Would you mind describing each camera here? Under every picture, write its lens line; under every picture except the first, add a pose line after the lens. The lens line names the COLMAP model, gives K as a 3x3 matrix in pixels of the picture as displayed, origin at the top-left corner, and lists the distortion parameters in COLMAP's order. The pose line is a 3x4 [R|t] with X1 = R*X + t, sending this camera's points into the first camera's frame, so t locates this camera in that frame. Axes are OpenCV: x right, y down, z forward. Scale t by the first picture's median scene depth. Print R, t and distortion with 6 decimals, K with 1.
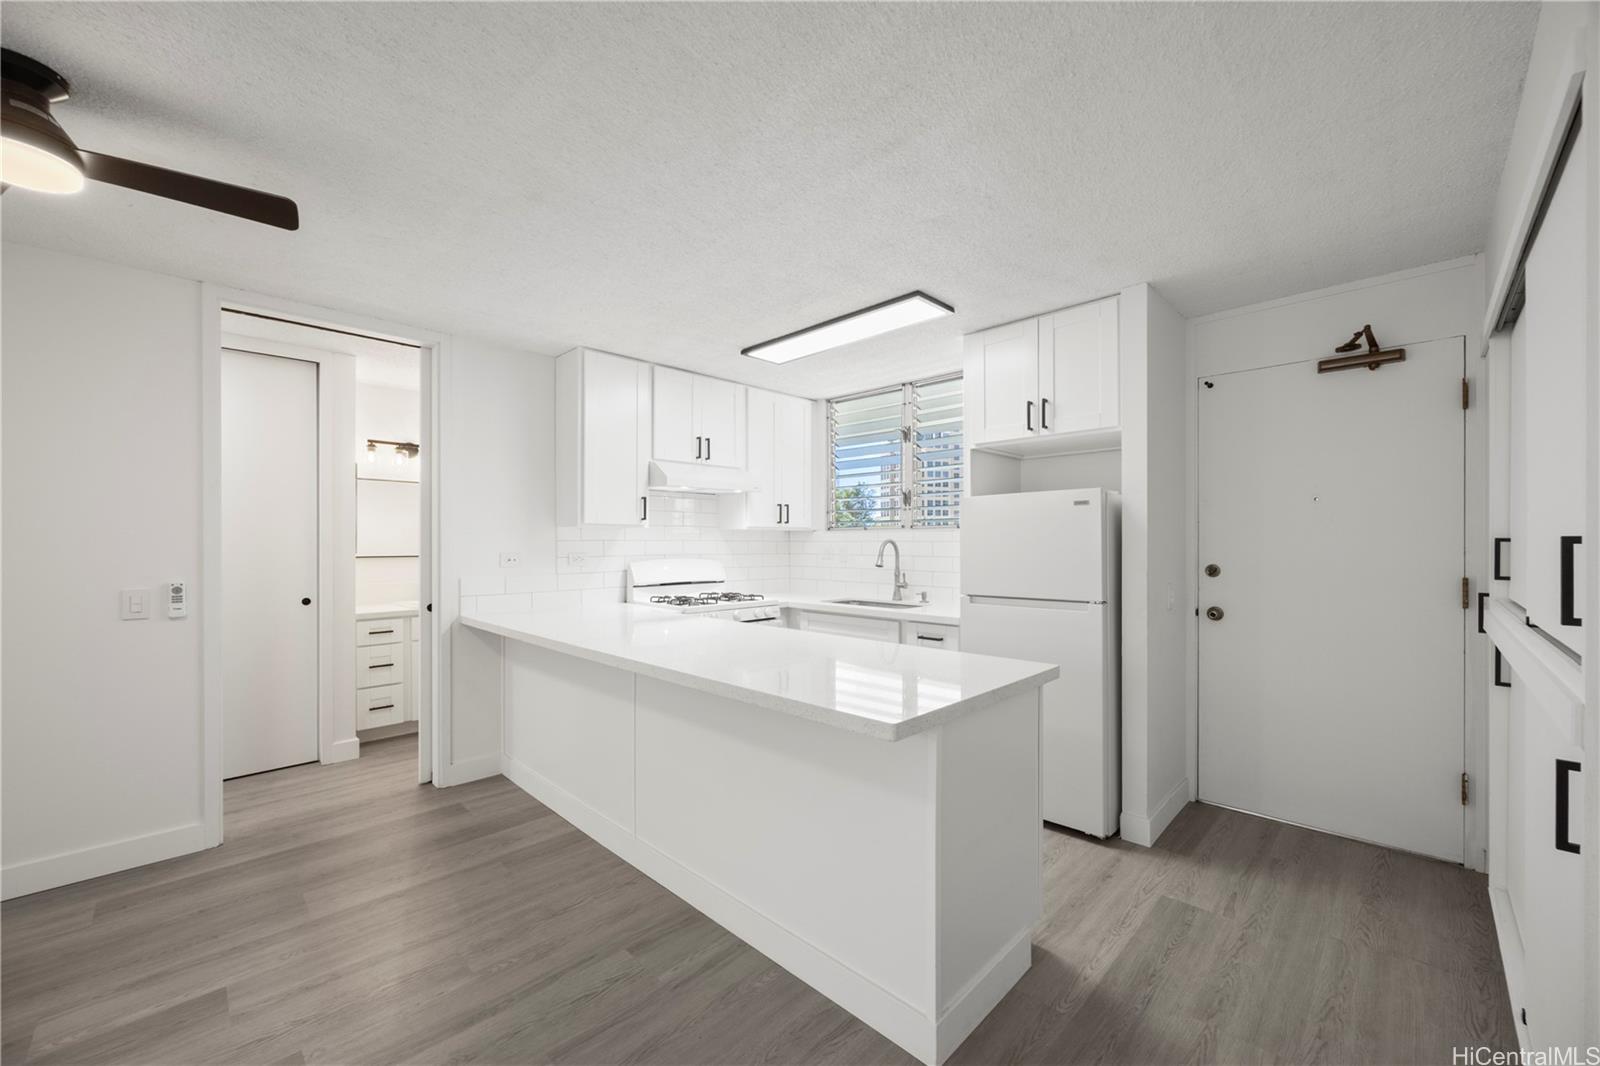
lens RADIAL K [[634.4, 0, 796.9], [0, 634.4, 541.3], [0, 0, 1]] dist [0.000324, 0.000096]
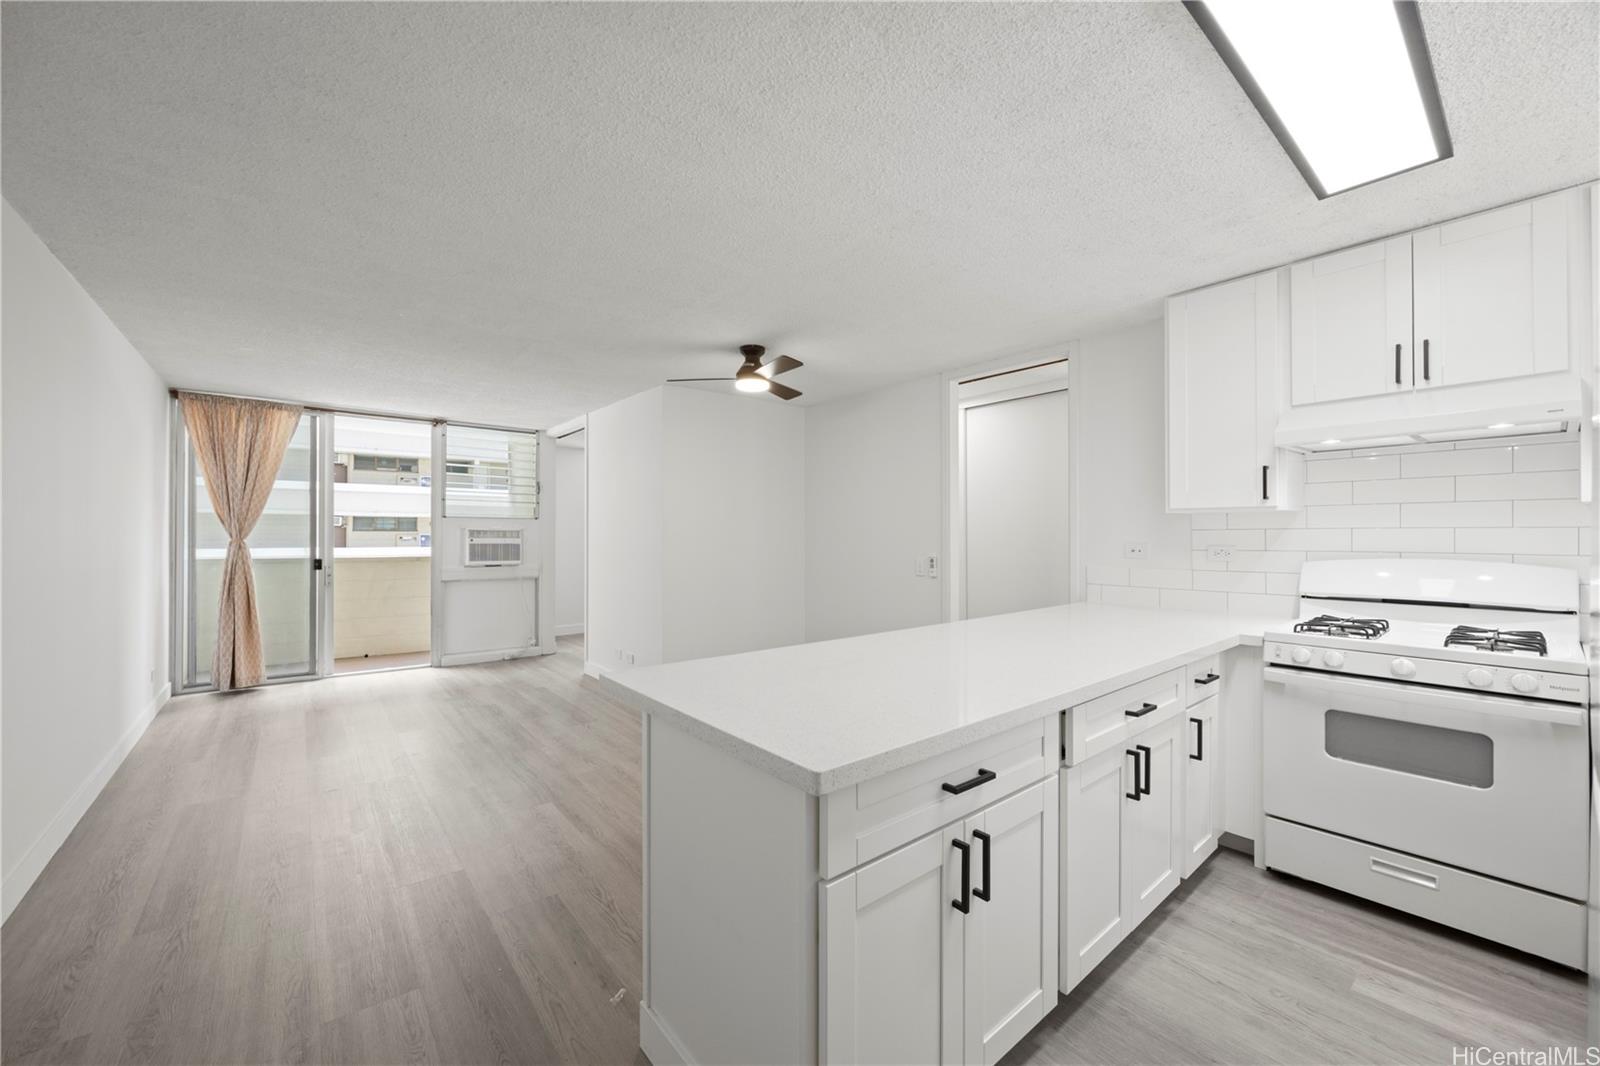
lens RADIAL K [[620.9, 0, 800.0], [0, 620.9, 533.0], [0, 0, 1]] dist [-0.000149, 0.000046]
pose [[-0.104582, -0.002575, -0.994513, 0.435816], [0.000010, 0.999997, -0.002590, 0.004599], [0.994516, -0.000280, -0.104582, 0.505730]]
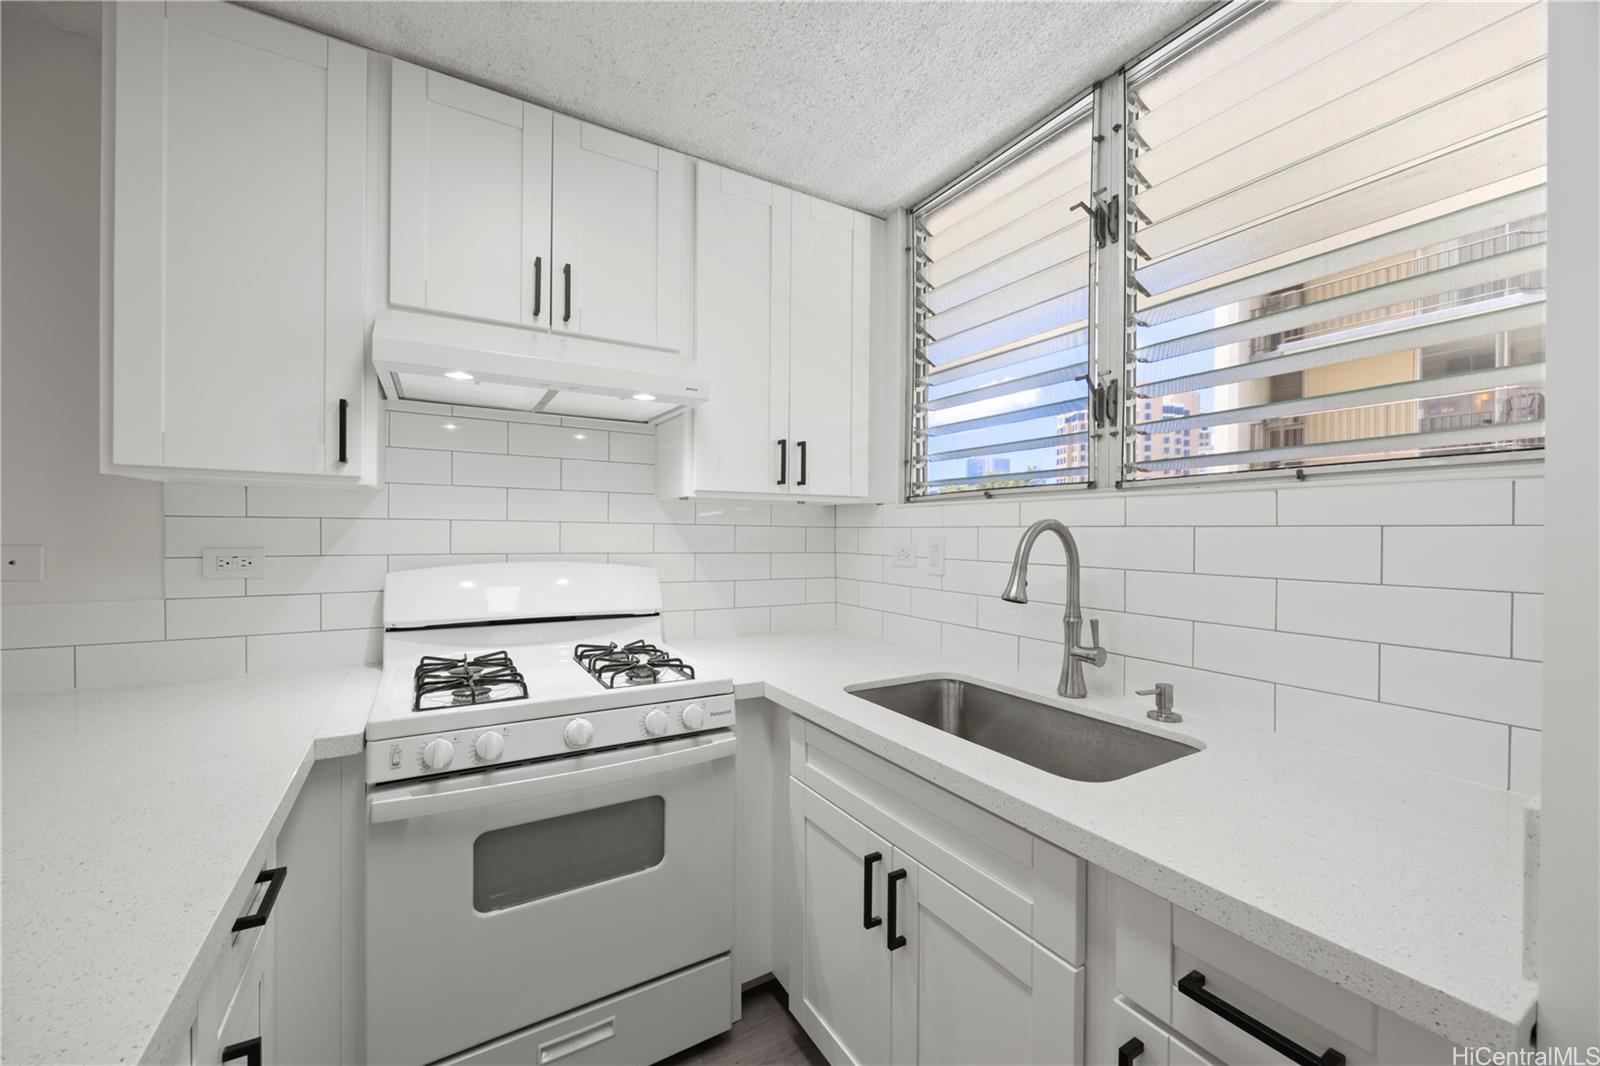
lens RADIAL K [[620.9, 0, 800.0], [0, 620.9, 533.0], [0, 0, 1]] dist [-0.000149, 0.000046]
pose [[0.966211, 0.008594, -0.257610, 0.102126], [-0.008634, 0.999962, 0.000975, 0.004895], [0.257609, 0.001282, 0.966249, 0.640938]]
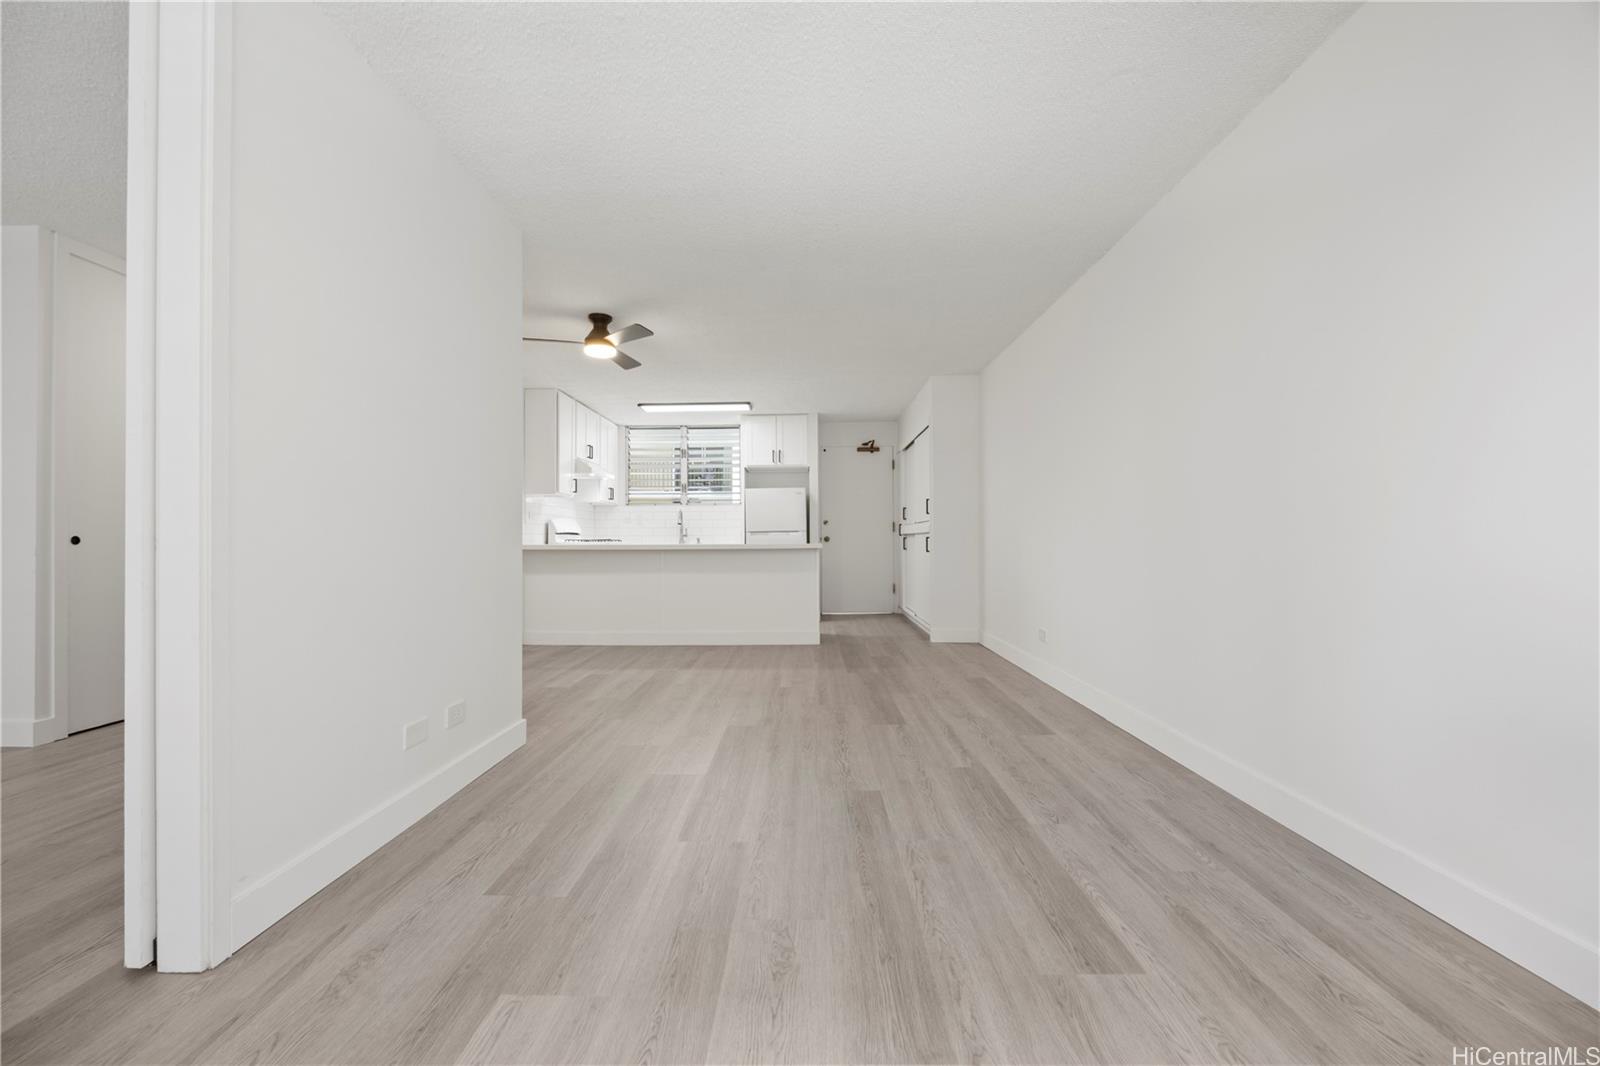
lens RADIAL K [[634.4, 0, 796.9], [0, 634.4, 541.3], [0, 0, 1]] dist [0.000324, 0.000096]
pose [[0.729738, -0.000958, 0.683727, -0.870396], [0.003870, 0.999989, -0.002729, 0.094104], [-0.683716, 0.004638, 0.729733, -0.583654]]
